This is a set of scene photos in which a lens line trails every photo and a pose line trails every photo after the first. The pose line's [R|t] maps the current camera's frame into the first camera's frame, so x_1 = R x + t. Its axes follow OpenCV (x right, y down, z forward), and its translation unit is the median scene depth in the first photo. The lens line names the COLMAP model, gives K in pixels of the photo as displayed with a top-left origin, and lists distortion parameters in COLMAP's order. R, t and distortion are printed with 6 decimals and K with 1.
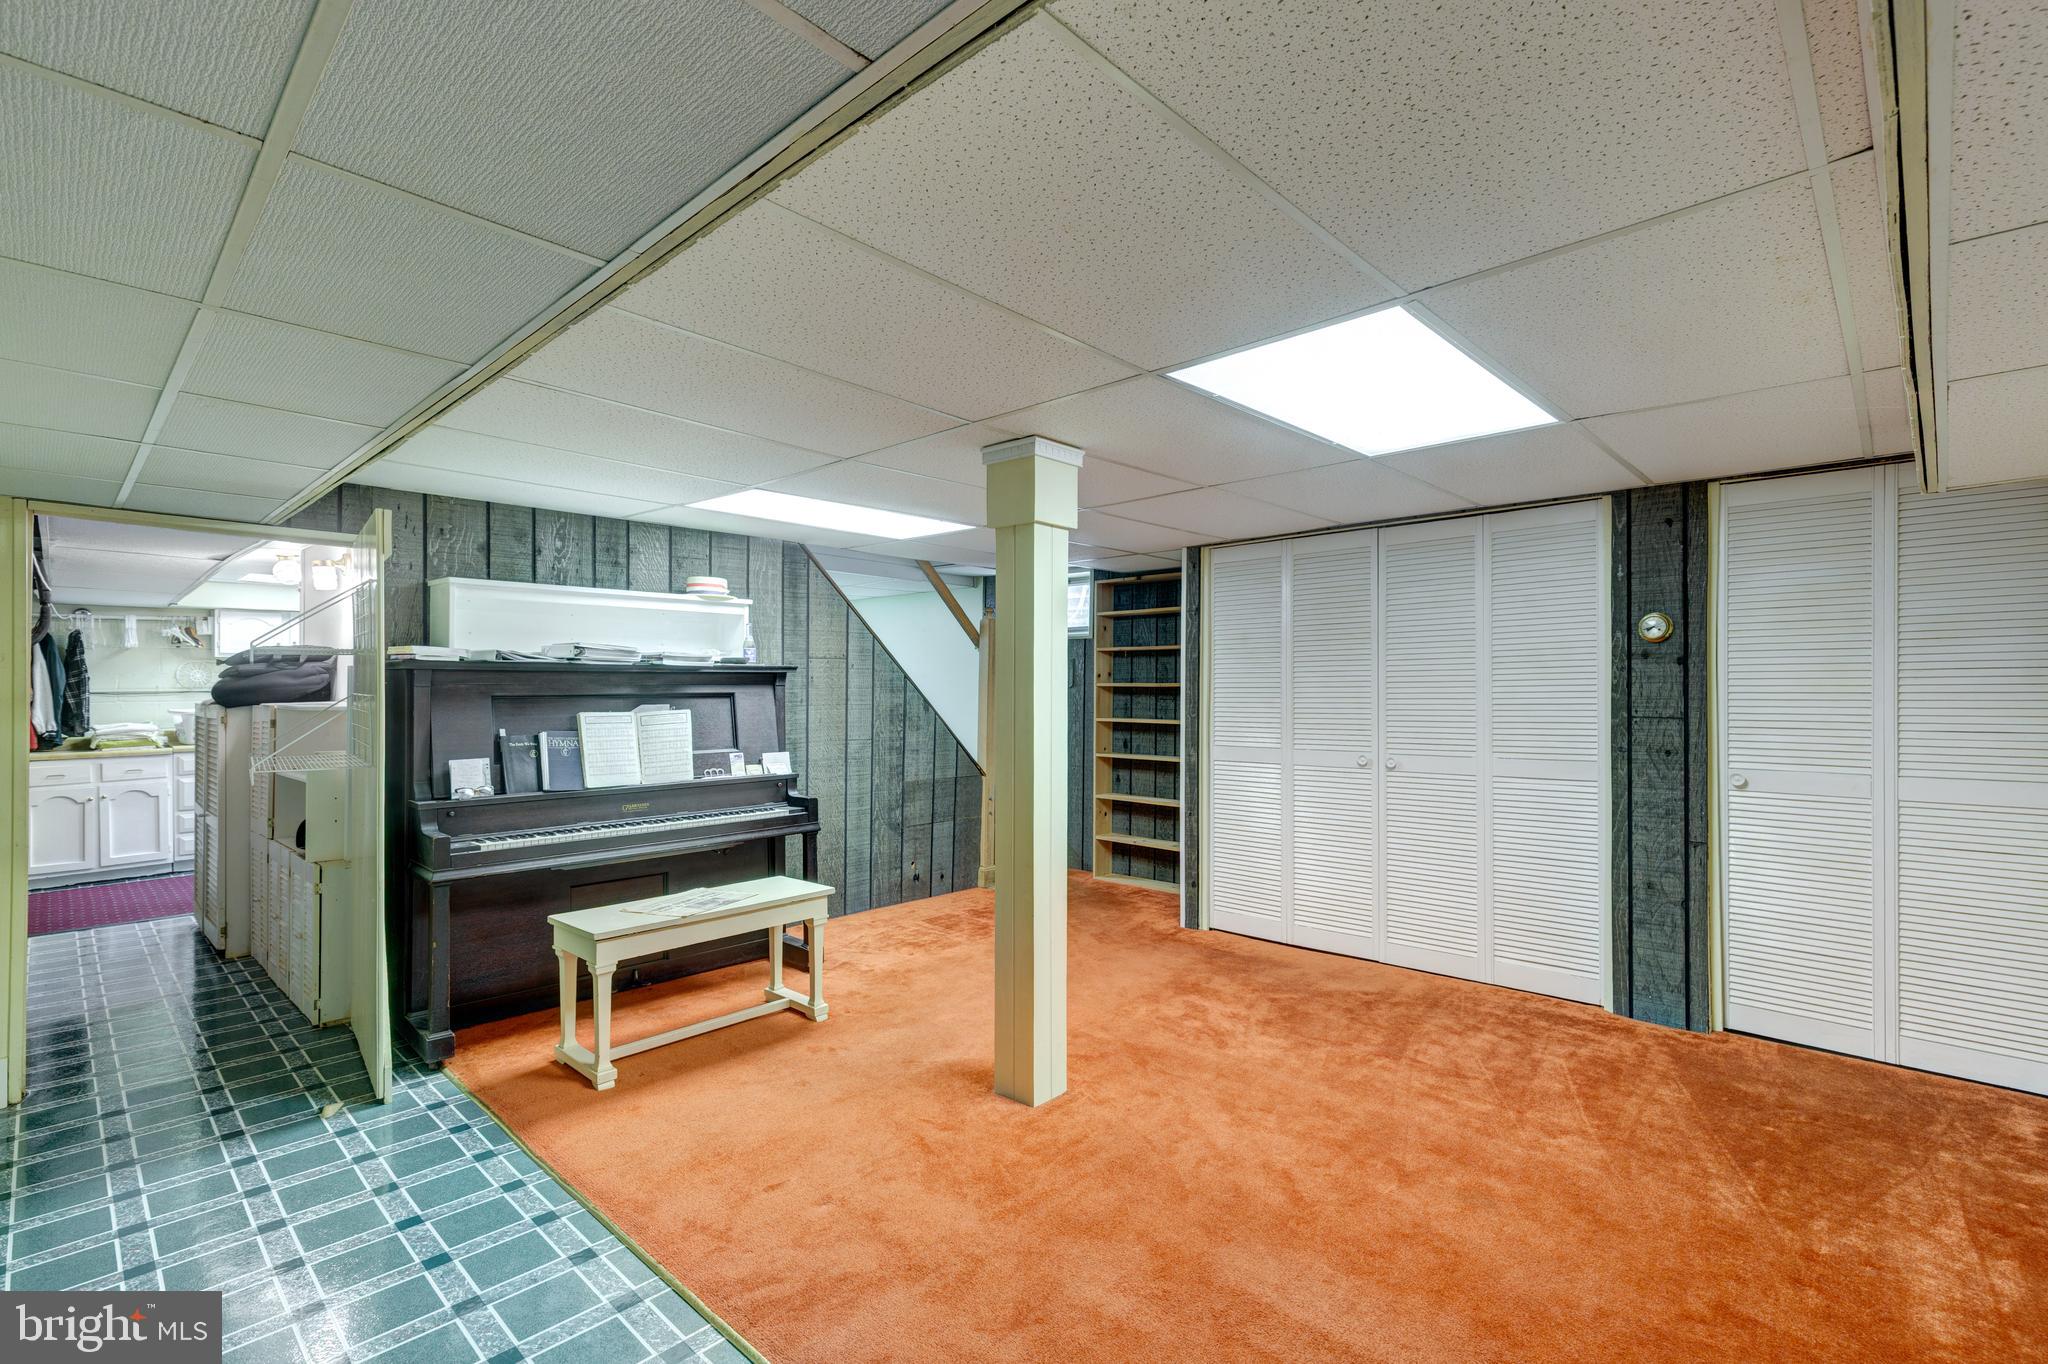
lens RADIAL K [[941.7, 0, 1014.9], [0, 941.7, 689.0], [0, 0, 1]] dist [0.000998, -0.001202]
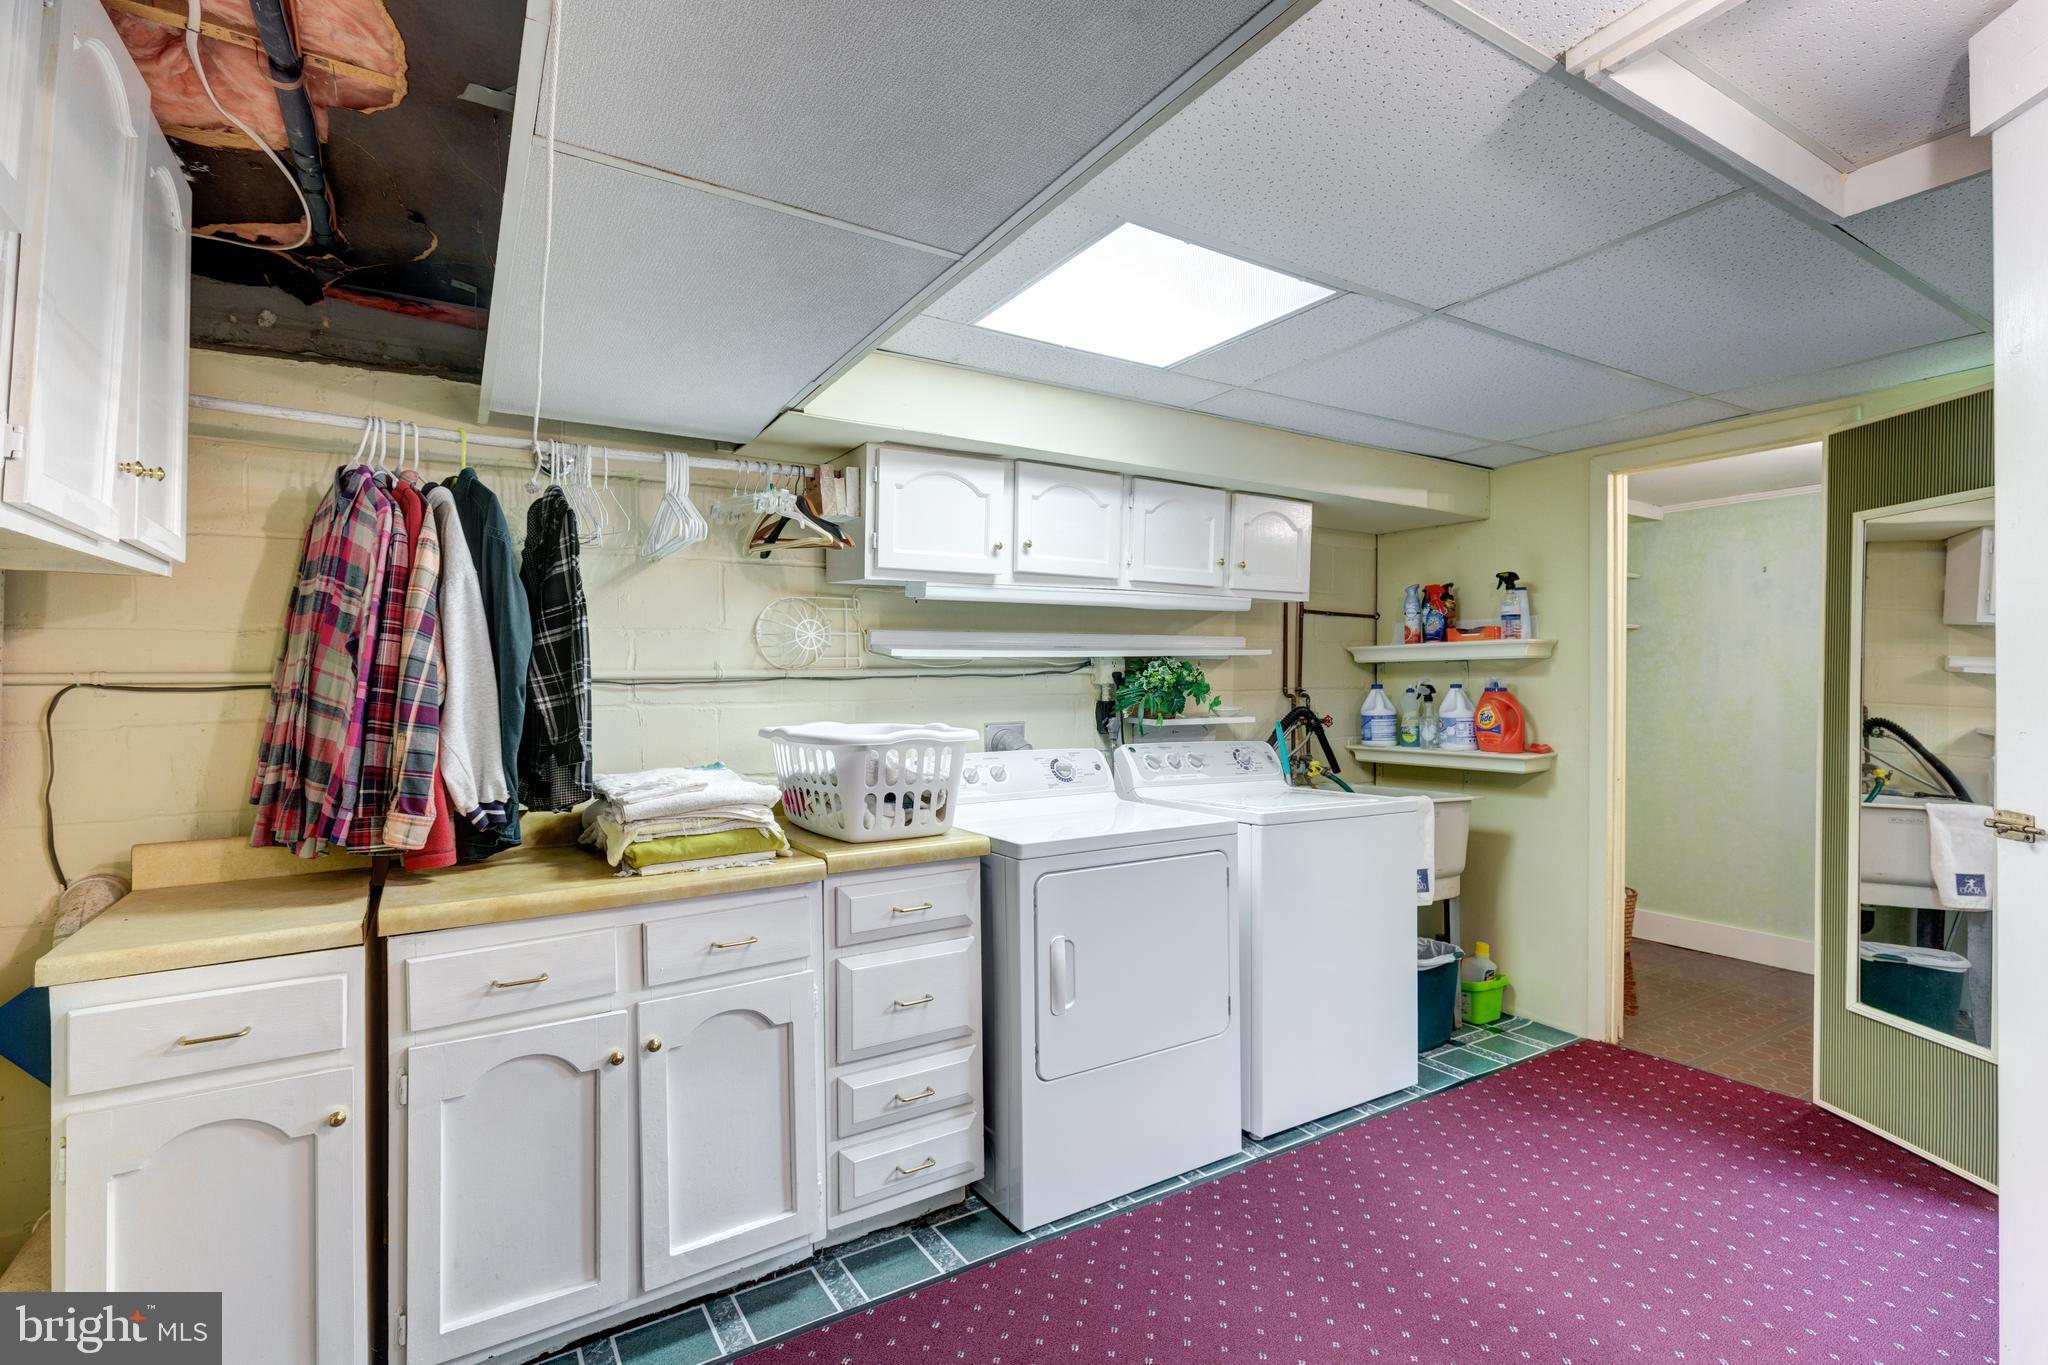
lens RADIAL K [[941.7, 0, 1030.5], [0, 941.7, 680.1], [0, 0, 1]] dist [0.000998, -0.001202]
pose [[0.973426, -0.005817, -0.228929, -0.773174], [0.004412, 0.999968, -0.006651, 0.007536], [0.228960, 0.005465, 0.973420, 0.732040]]
